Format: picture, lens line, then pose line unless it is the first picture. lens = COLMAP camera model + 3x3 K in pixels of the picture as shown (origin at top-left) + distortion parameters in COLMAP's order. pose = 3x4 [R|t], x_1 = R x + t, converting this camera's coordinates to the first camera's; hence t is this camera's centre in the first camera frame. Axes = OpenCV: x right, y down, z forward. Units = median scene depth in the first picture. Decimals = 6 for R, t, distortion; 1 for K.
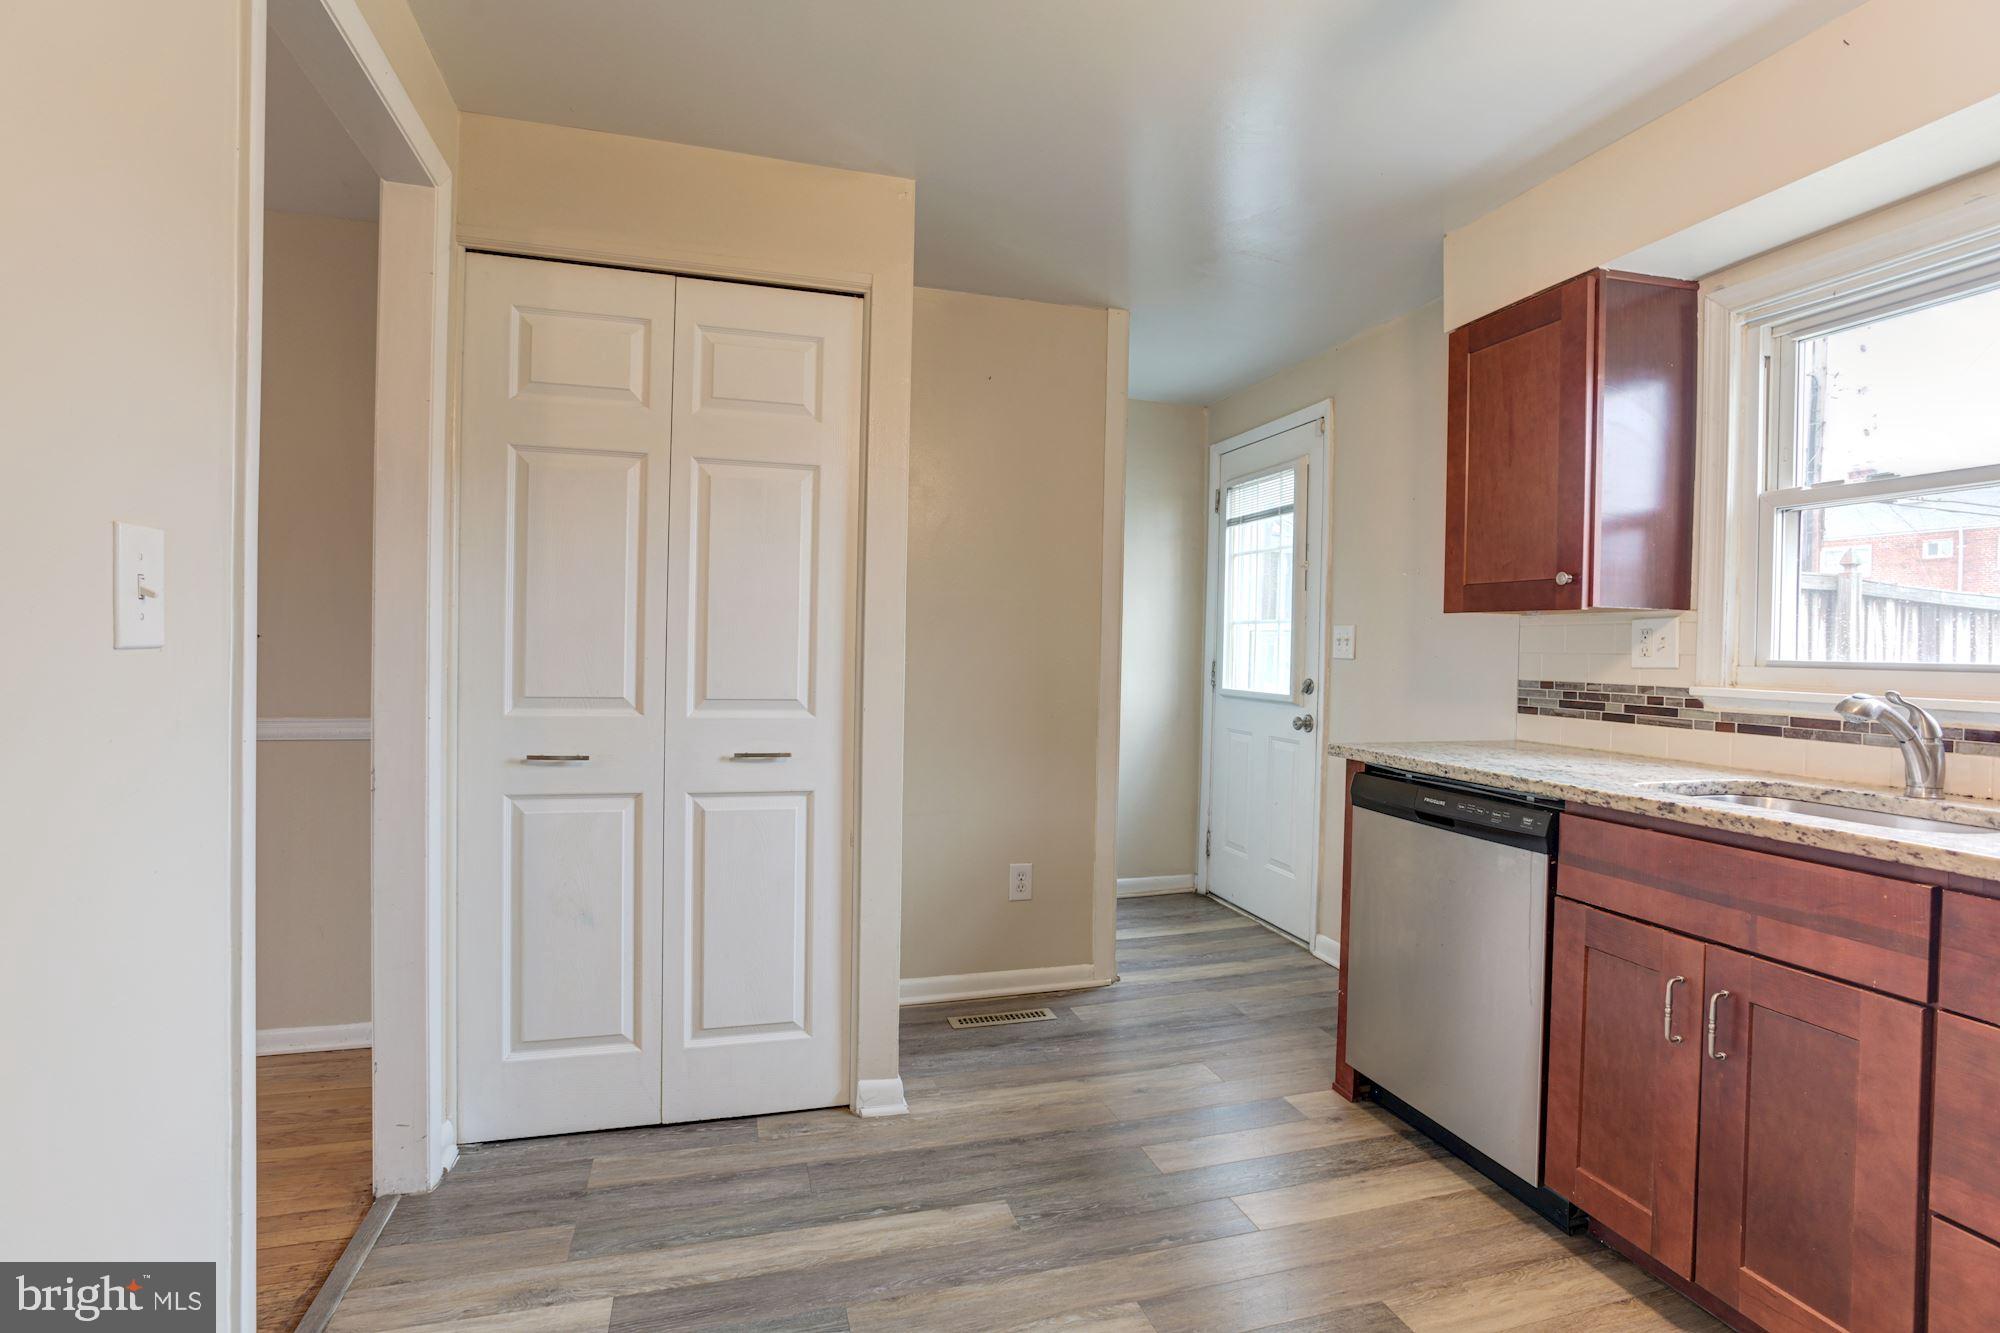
lens RADIAL K [[958.7, 0, 1002.7], [0, 958.7, 659.8], [0, 0, 1]] dist [-0.058137, 0.027963]
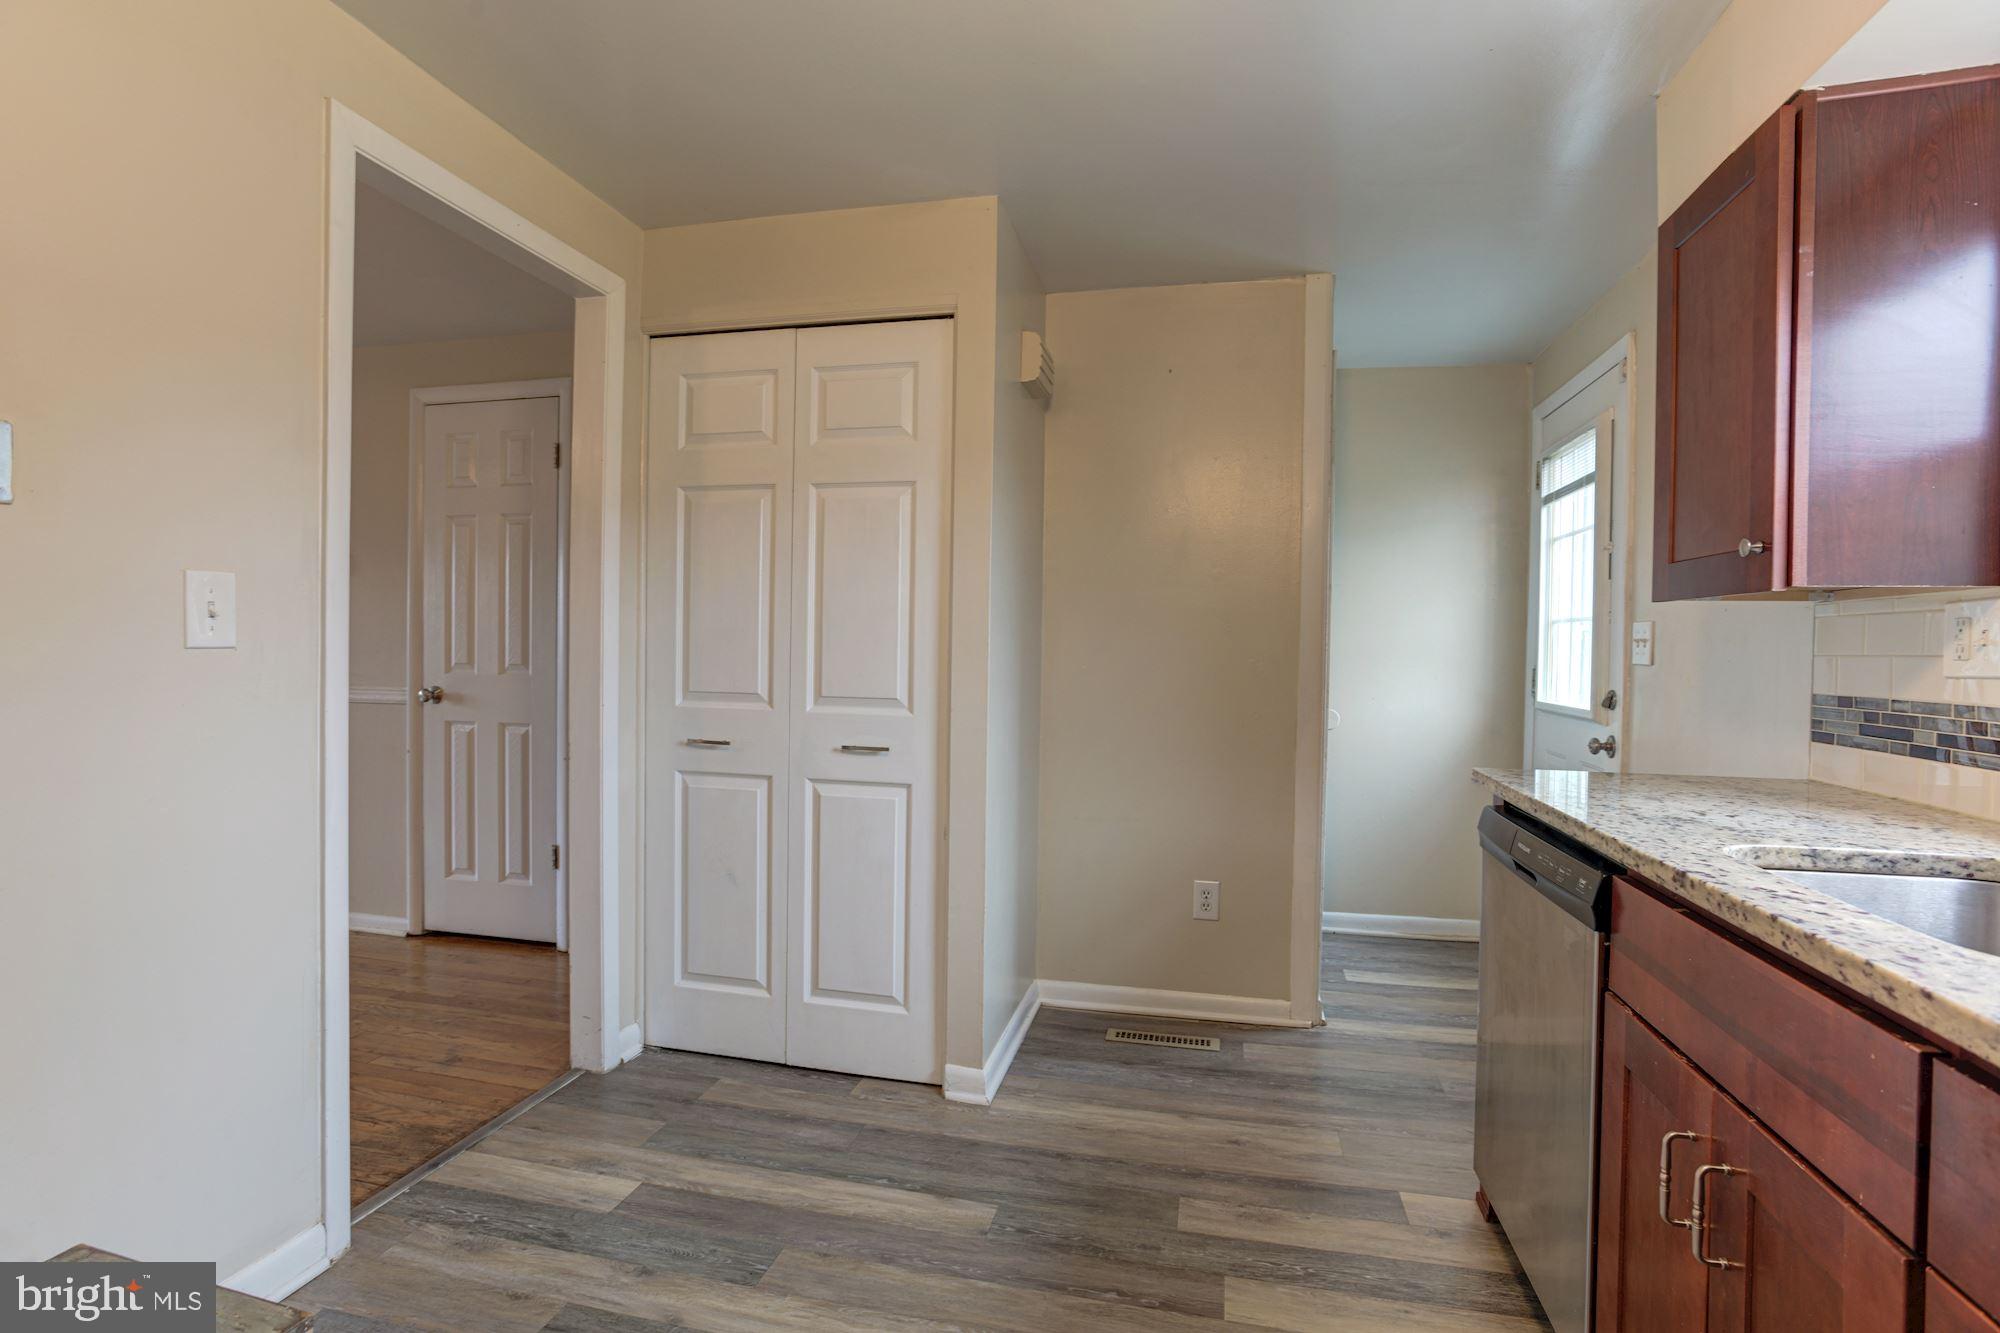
lens RADIAL K [[958.7, 0, 1002.7], [0, 958.7, 659.8], [0, 0, 1]] dist [-0.058137, 0.027963]
pose [[0.869350, 0.001315, -0.494195, 0.440559], [-0.005497, 0.999960, -0.007009, 0.004675], [0.494166, 0.008809, 0.869323, 0.119246]]
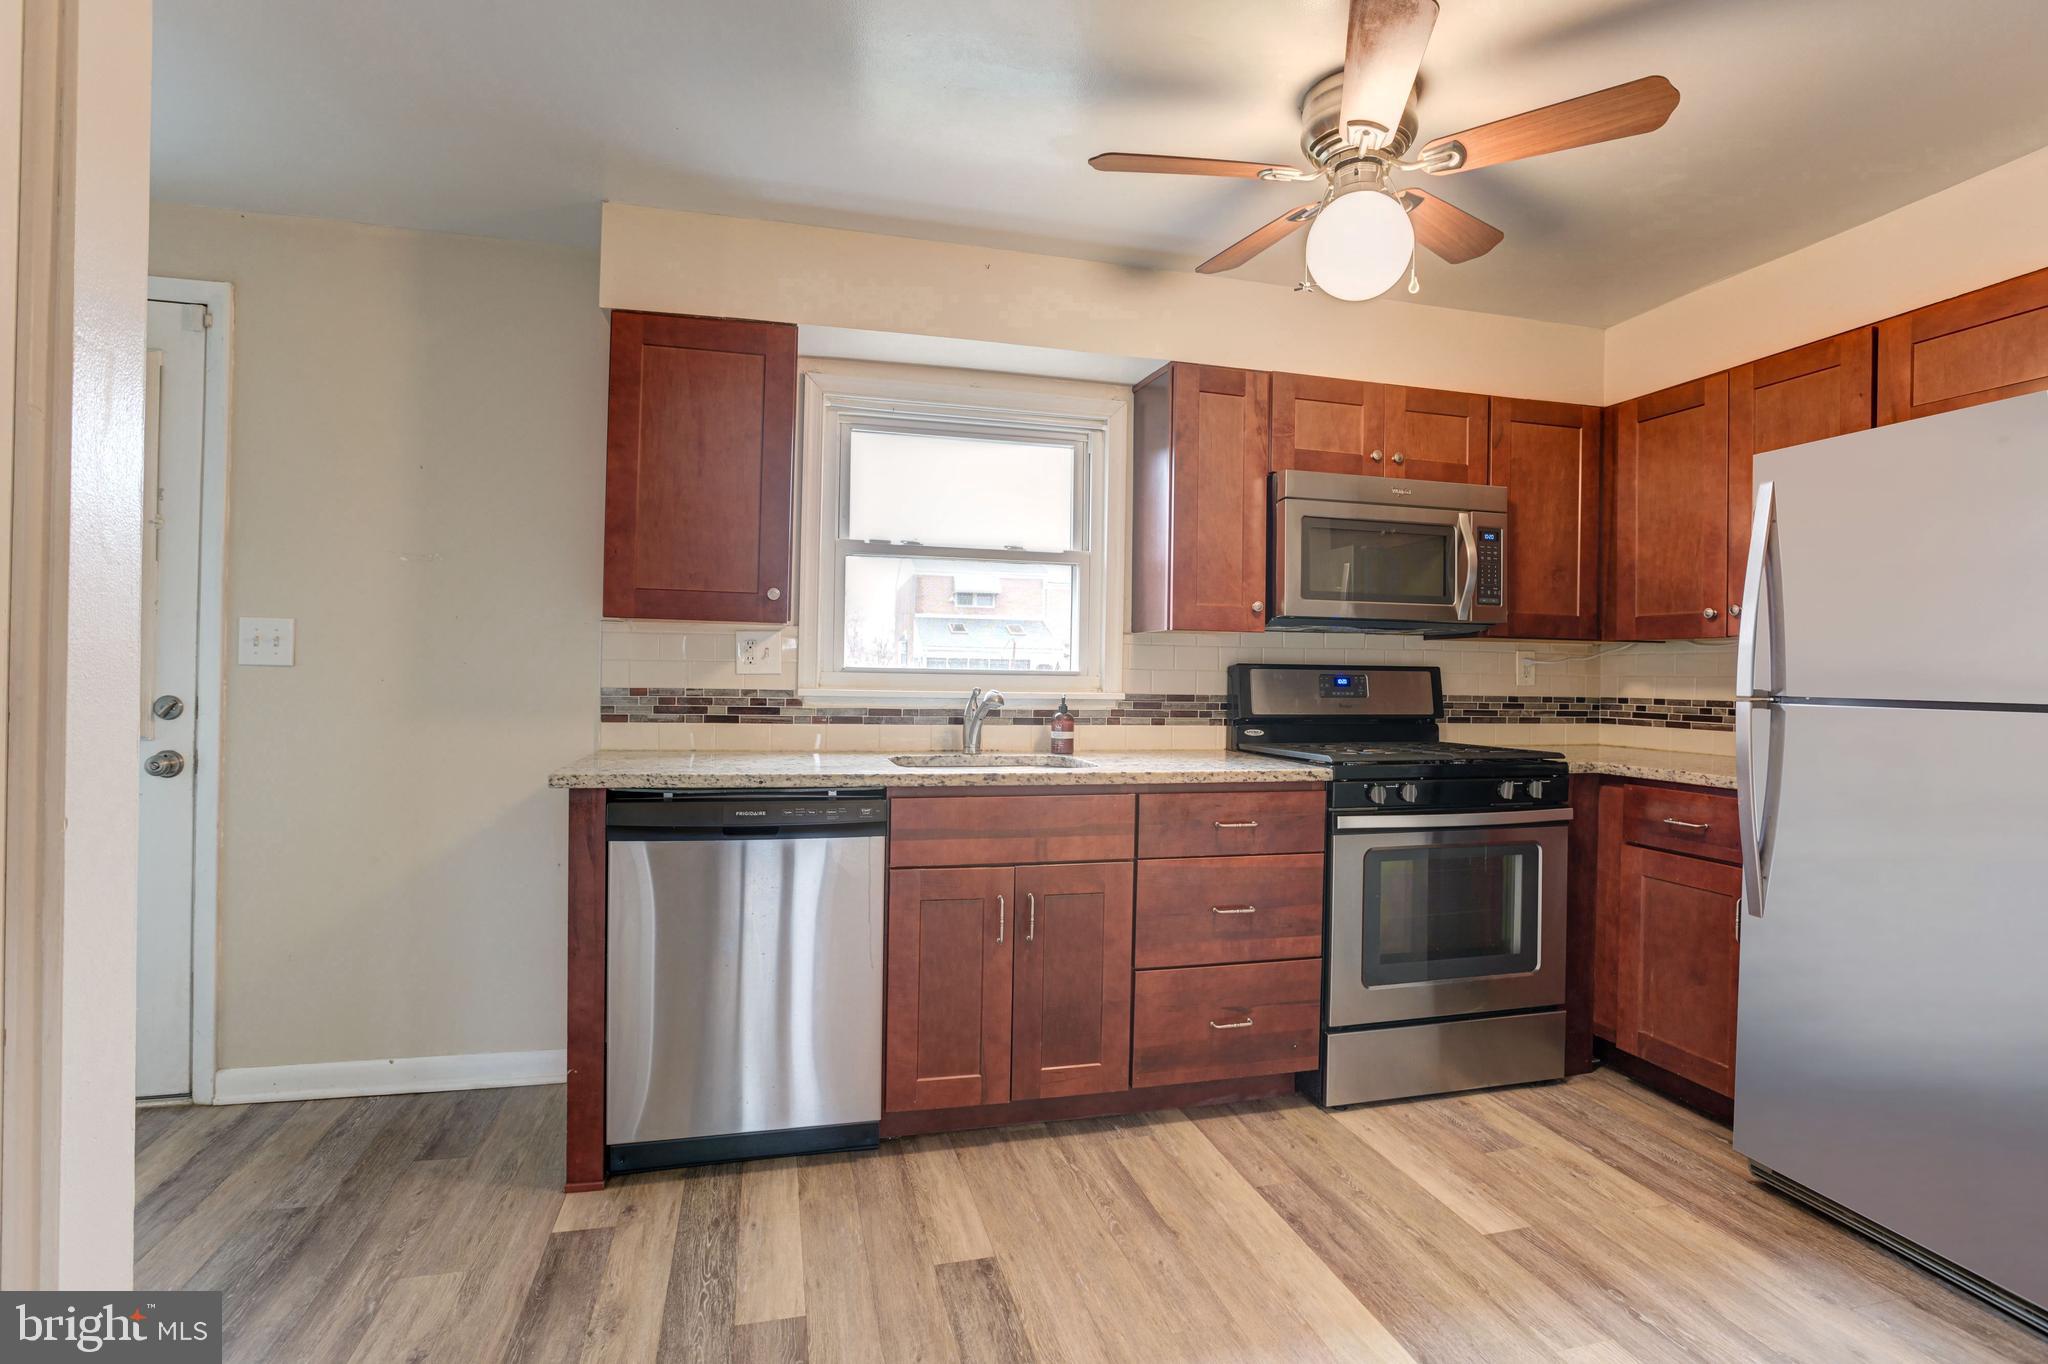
lens RADIAL K [[981.7, 0, 1026.7], [0, 981.7, 675.1], [0, 0, 1]] dist [-0.058137, 0.027963]
pose [[0.033567, -0.019099, 0.999254, -0.518828], [-0.003309, 0.999810, 0.019221, -0.014490], [-0.999431, -0.003952, 0.033497, 0.642159]]
